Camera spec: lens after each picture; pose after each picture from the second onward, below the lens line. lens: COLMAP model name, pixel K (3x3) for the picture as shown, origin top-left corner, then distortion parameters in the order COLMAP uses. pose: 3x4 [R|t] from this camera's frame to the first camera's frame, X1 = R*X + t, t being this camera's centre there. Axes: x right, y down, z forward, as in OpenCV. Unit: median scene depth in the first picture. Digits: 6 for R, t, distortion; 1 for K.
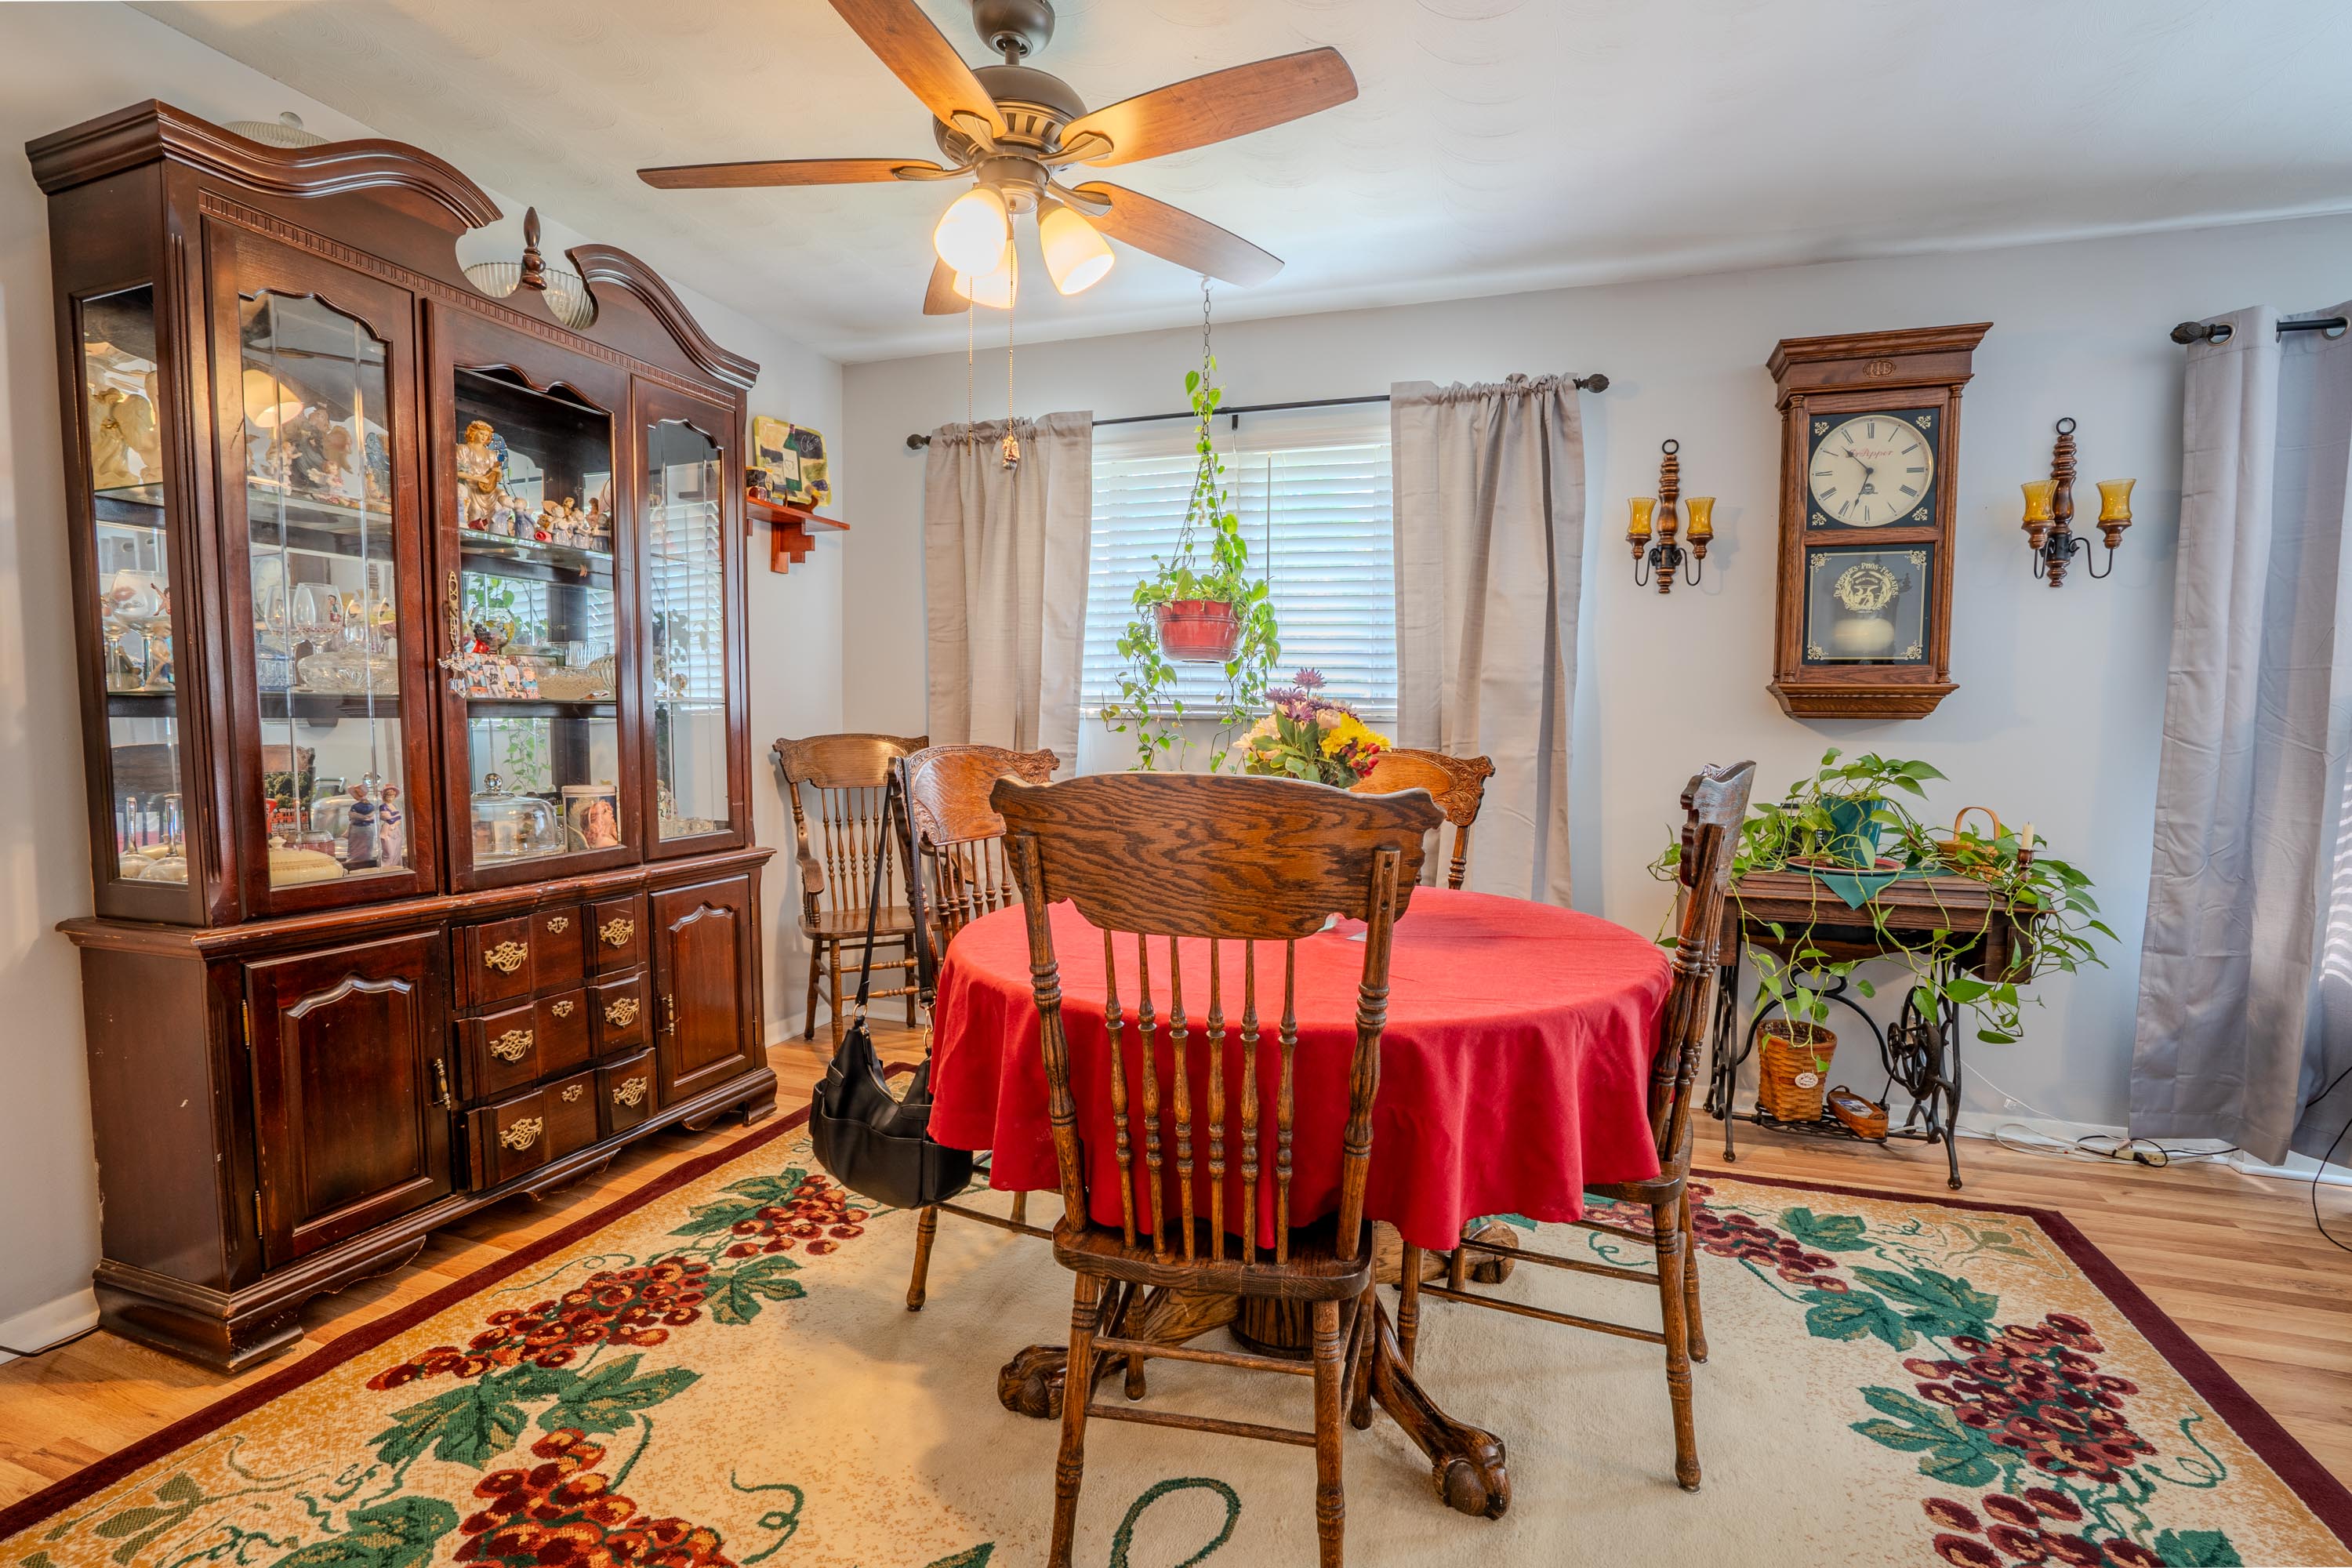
lens RADIAL K [[1106.4, 0, 1168.6], [0, 1106.4, 791.9], [0, 0, 1]] dist [-0.048918, 0.016770]
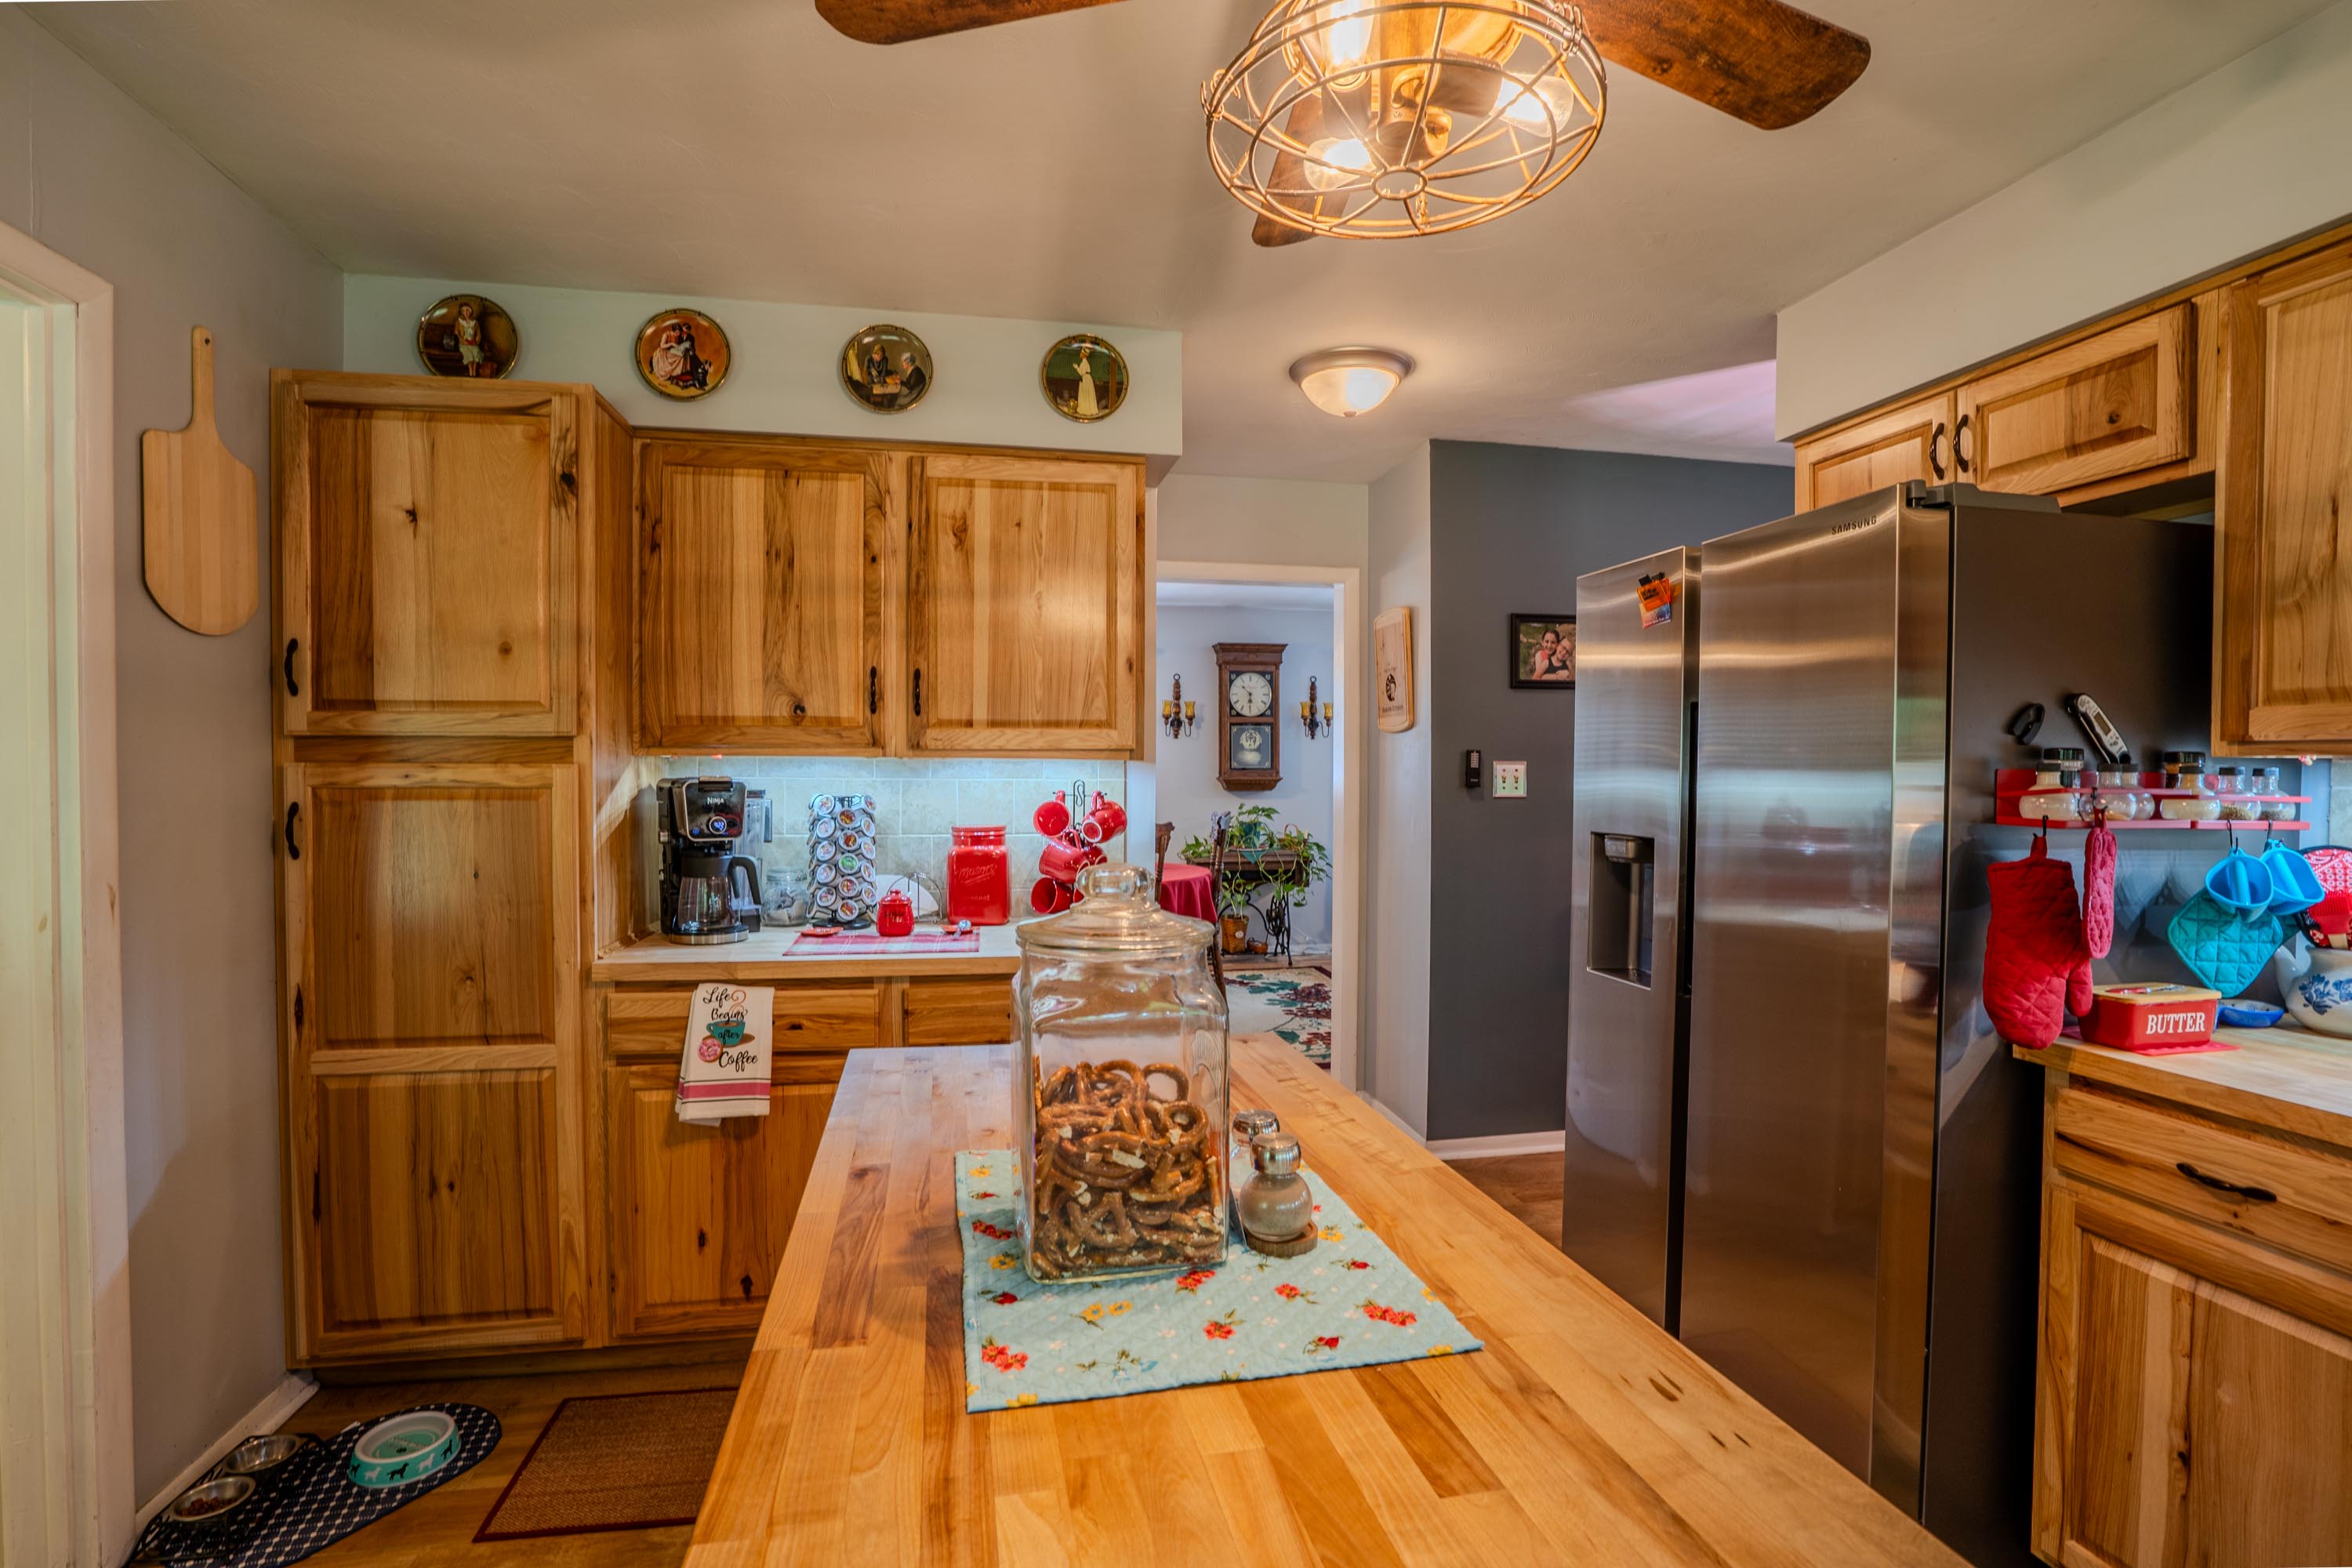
lens RADIAL K [[1106.4, 0, 1168.6], [0, 1106.4, 791.9], [0, 0, 1]] dist [-0.048918, 0.016770]
pose [[0.872189, -0.019688, 0.488773, -0.815135], [0.041299, 0.998586, -0.033472, 0.013248], [-0.487423, 0.049380, 0.871769, -1.189057]]
